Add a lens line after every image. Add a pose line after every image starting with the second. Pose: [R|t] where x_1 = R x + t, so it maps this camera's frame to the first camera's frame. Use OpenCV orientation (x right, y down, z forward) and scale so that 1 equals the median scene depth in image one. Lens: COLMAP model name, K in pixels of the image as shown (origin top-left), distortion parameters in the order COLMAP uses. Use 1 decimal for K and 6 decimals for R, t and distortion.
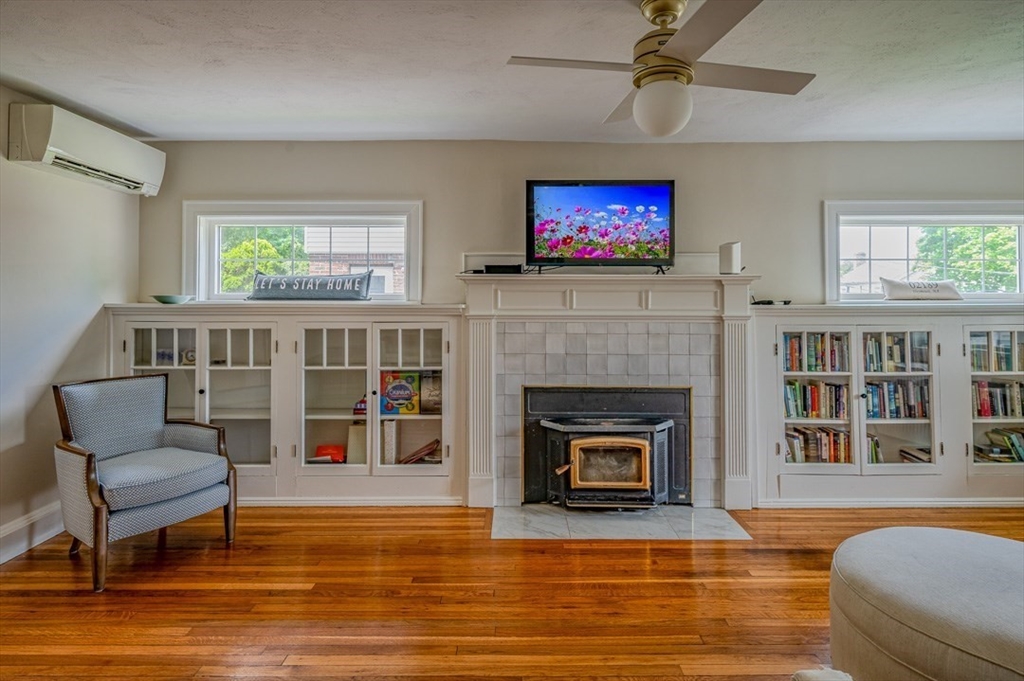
lens RADIAL K [[543.7, 0, 530.0], [0, 543.7, 286.4], [0, 0, 1]] dist [0.001208, -0.000528]
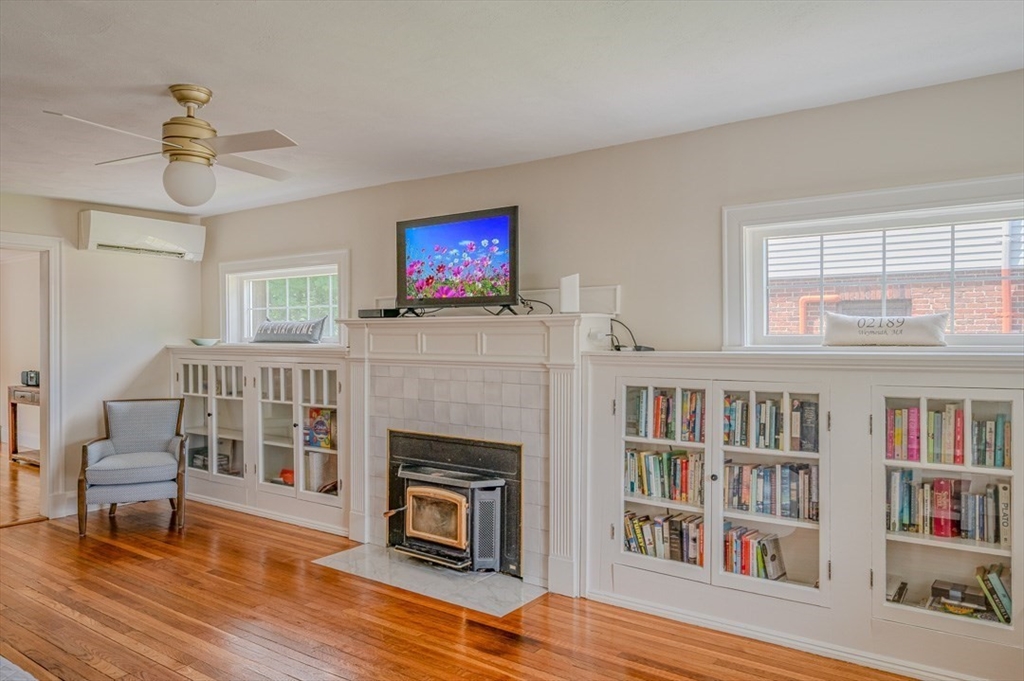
lens RADIAL K [[681.7, 0, 510.3], [0, 681.7, 346.2], [0, 0, 1]] dist [-0.000137, 0.003522]
pose [[0.821500, 0.006321, -0.570174, 0.878796], [0.008201, 0.999704, 0.022899, 0.003364], [0.570150, -0.023488, 0.821205, 0.097984]]
